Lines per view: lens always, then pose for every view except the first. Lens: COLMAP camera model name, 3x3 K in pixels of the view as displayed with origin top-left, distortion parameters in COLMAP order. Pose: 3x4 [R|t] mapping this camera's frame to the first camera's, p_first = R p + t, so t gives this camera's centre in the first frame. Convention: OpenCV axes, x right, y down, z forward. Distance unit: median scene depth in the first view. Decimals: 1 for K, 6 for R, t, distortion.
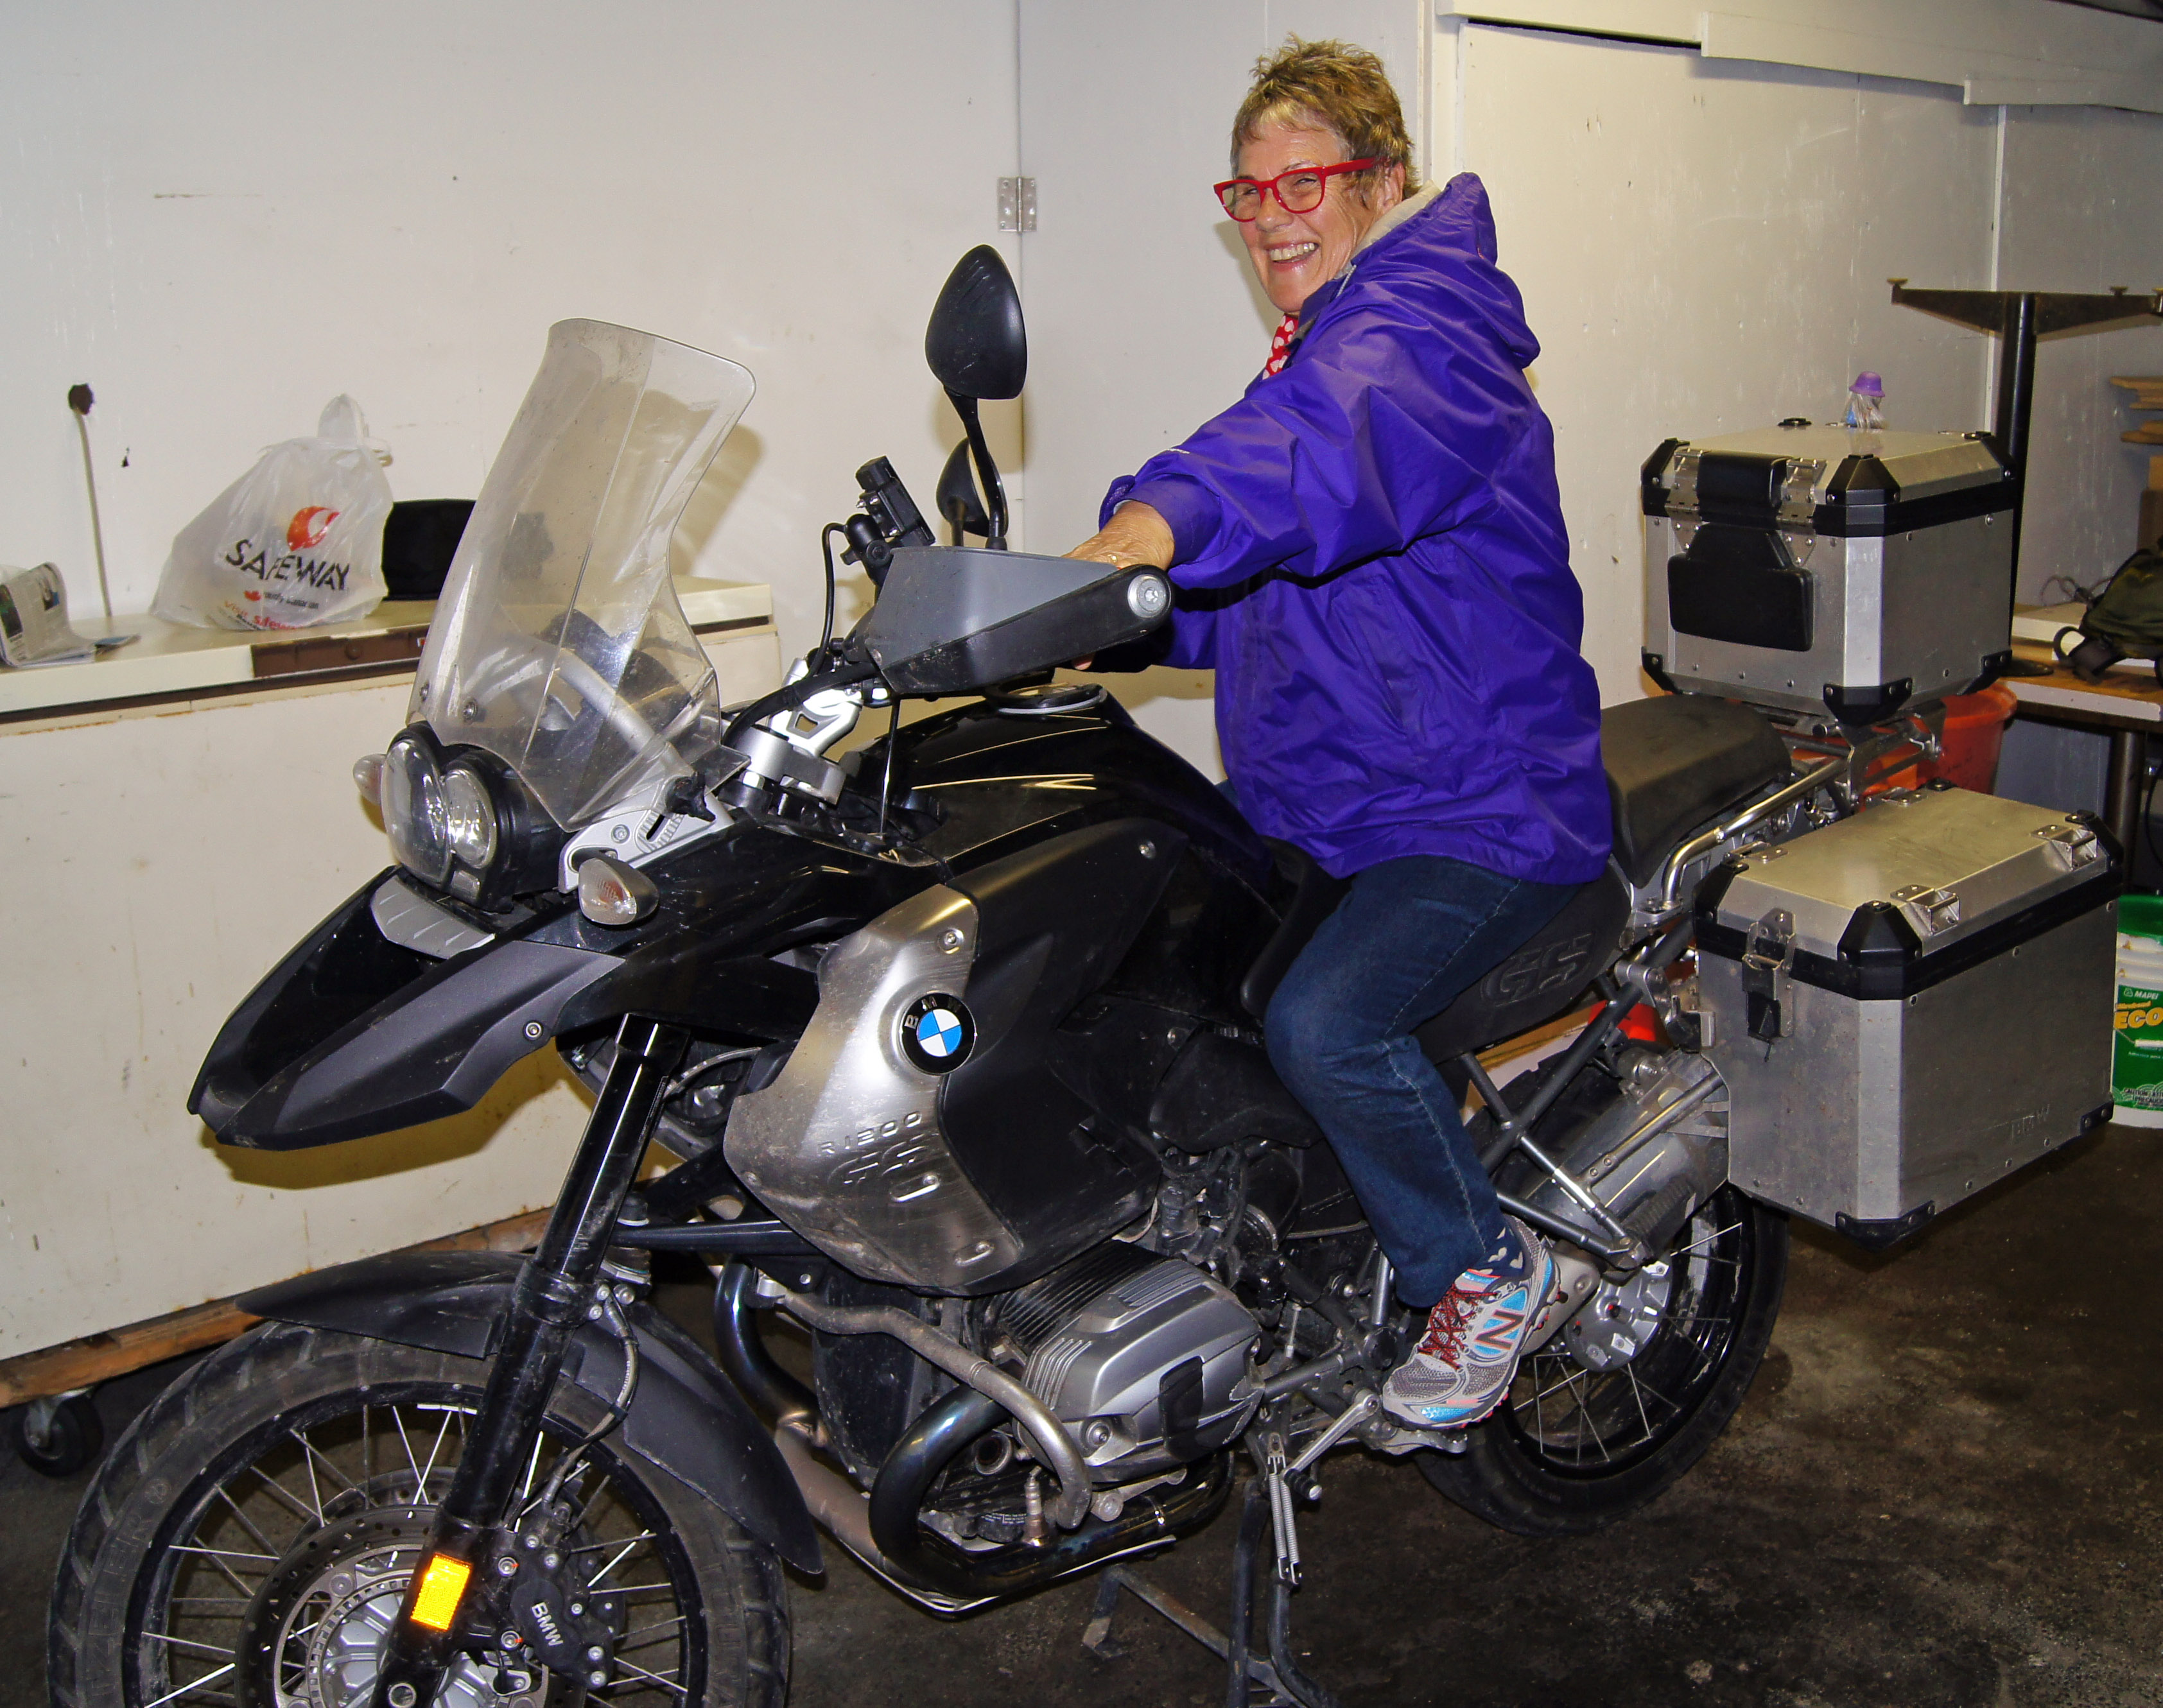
lens RADIAL K [[2262.0, 0, 1081.5], [0, 2262.0, 854.0], [0, 0, 1]] dist [-0.068925, -0.010395]
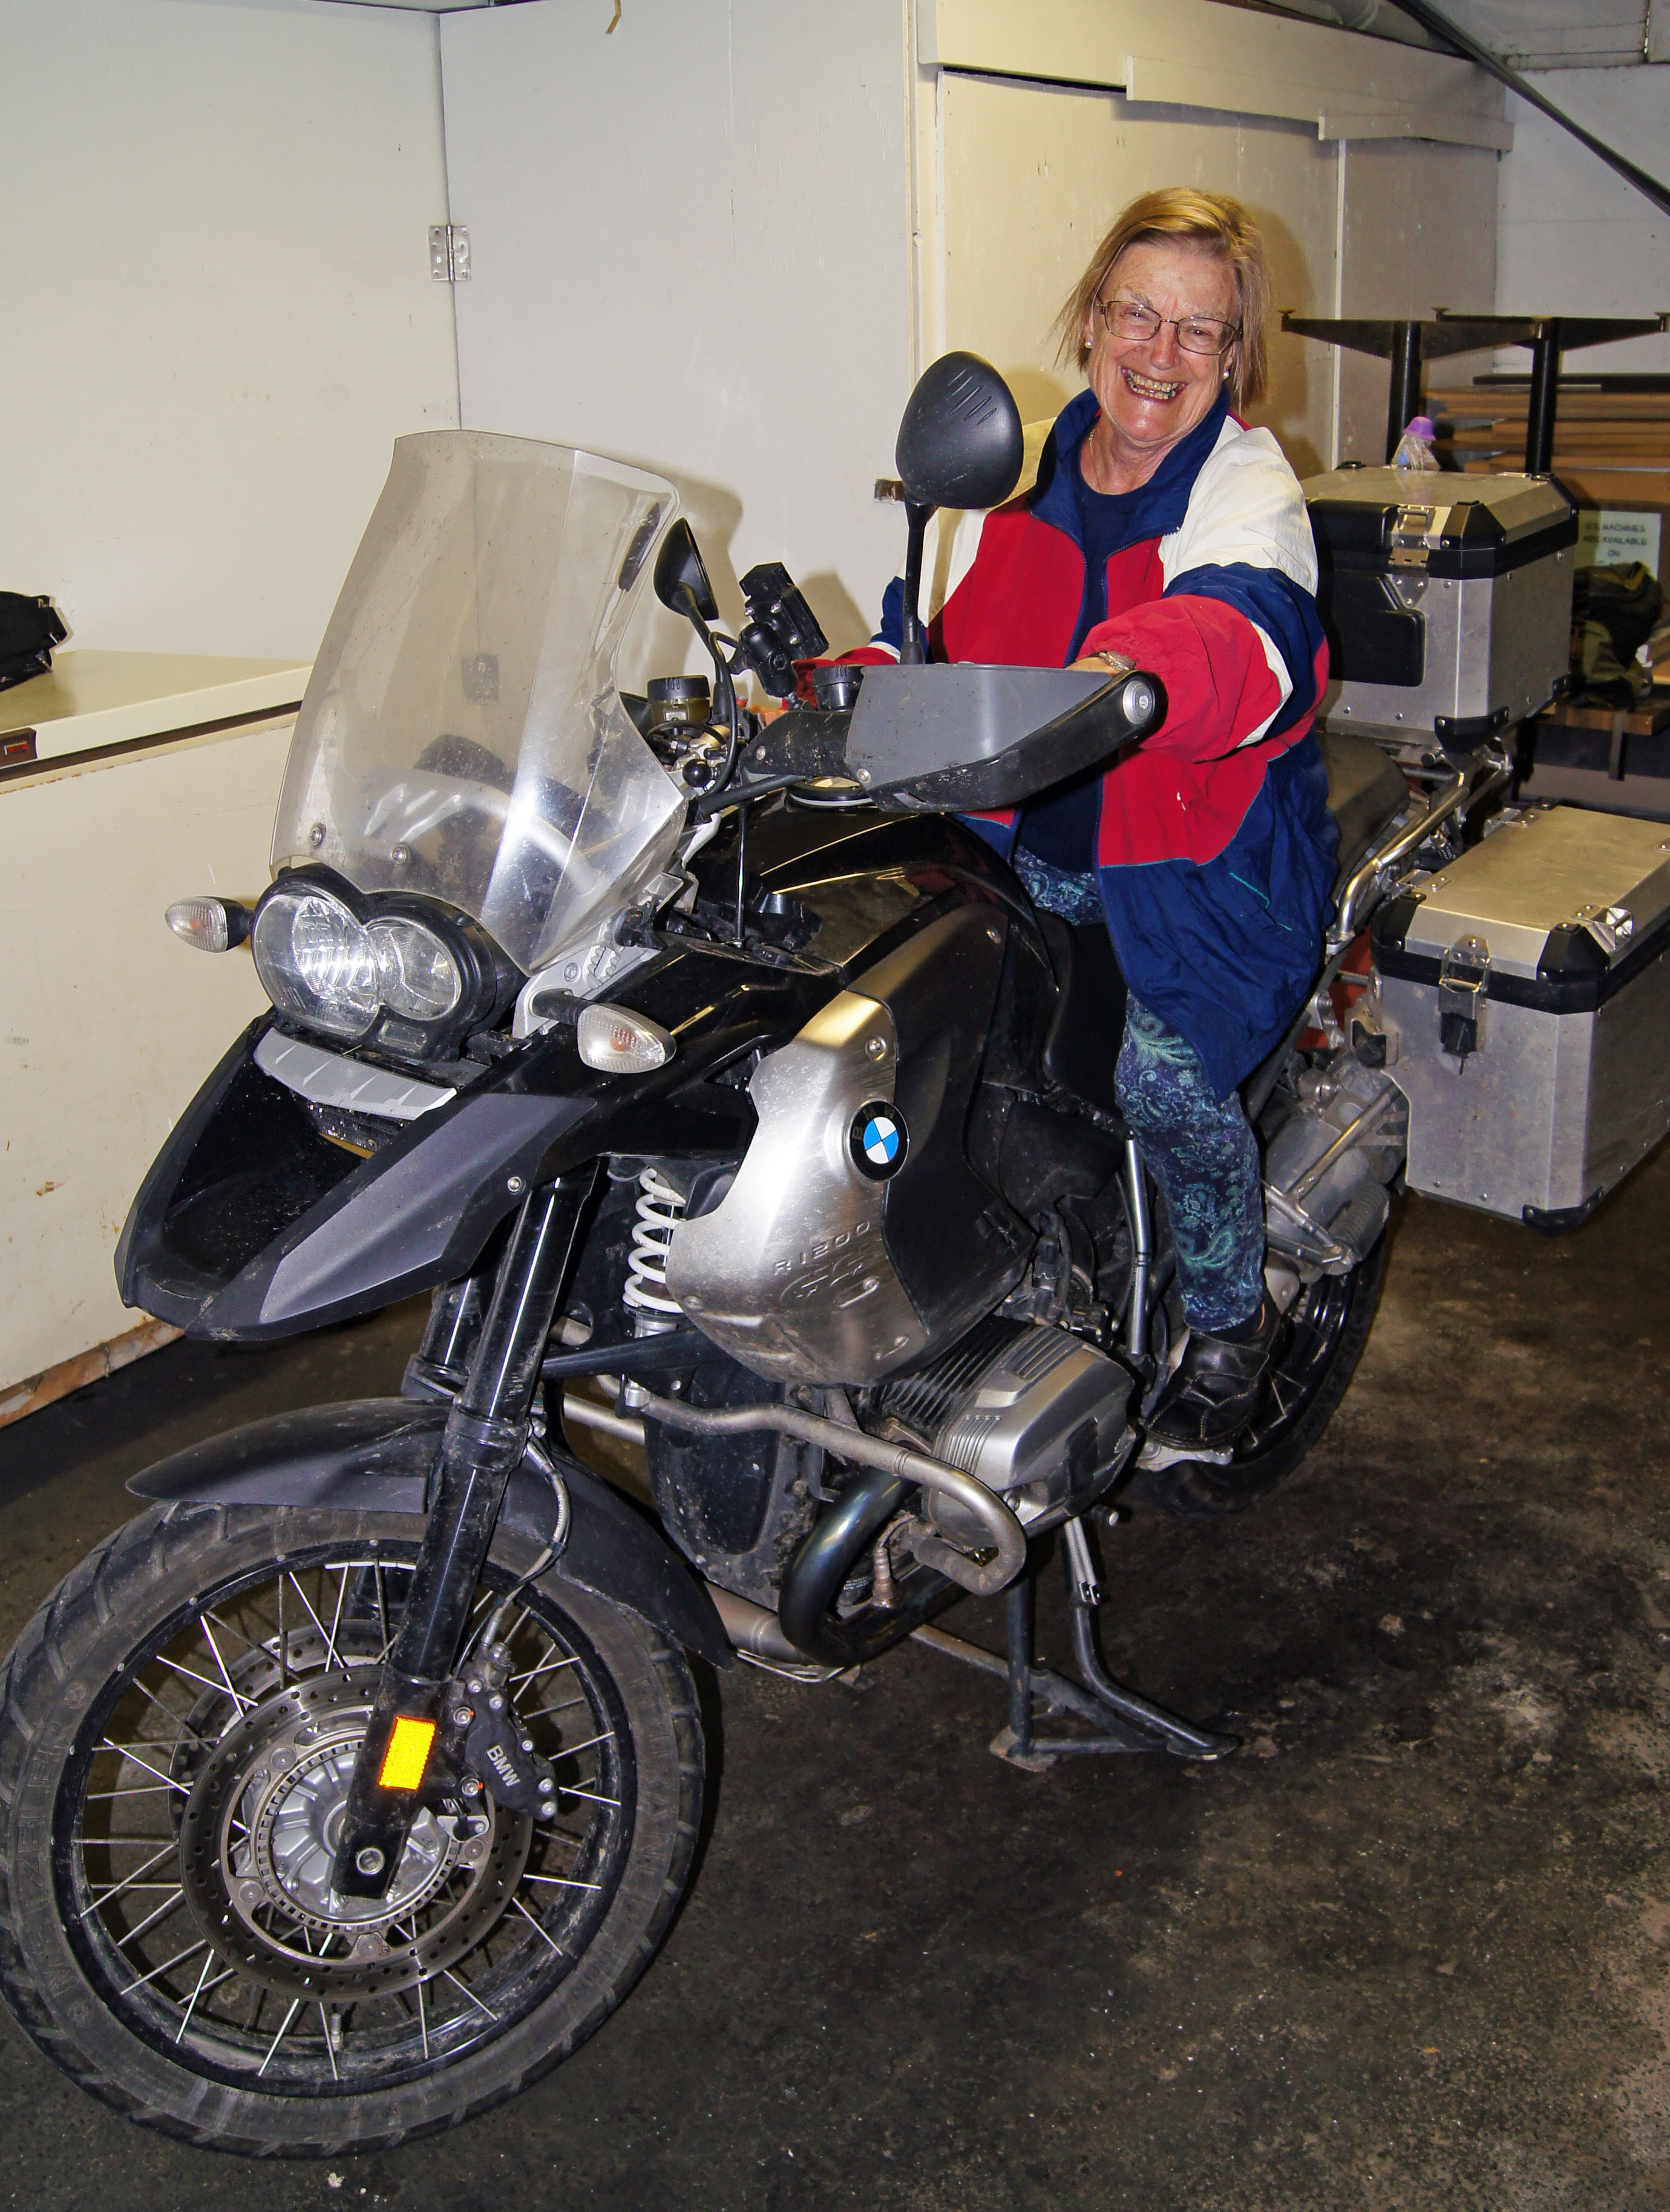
lens RADIAL K [[2158.0, 0, 834.3], [0, 2158.0, 1047.8], [0, 0, 1]] dist [-0.070434, -0.010457]
pose [[0.974993, -0.087567, 0.204256, -0.210240], [0.069776, 0.993242, 0.092747, -0.039939], [-0.210997, -0.076176, 0.974514, 0.054518]]
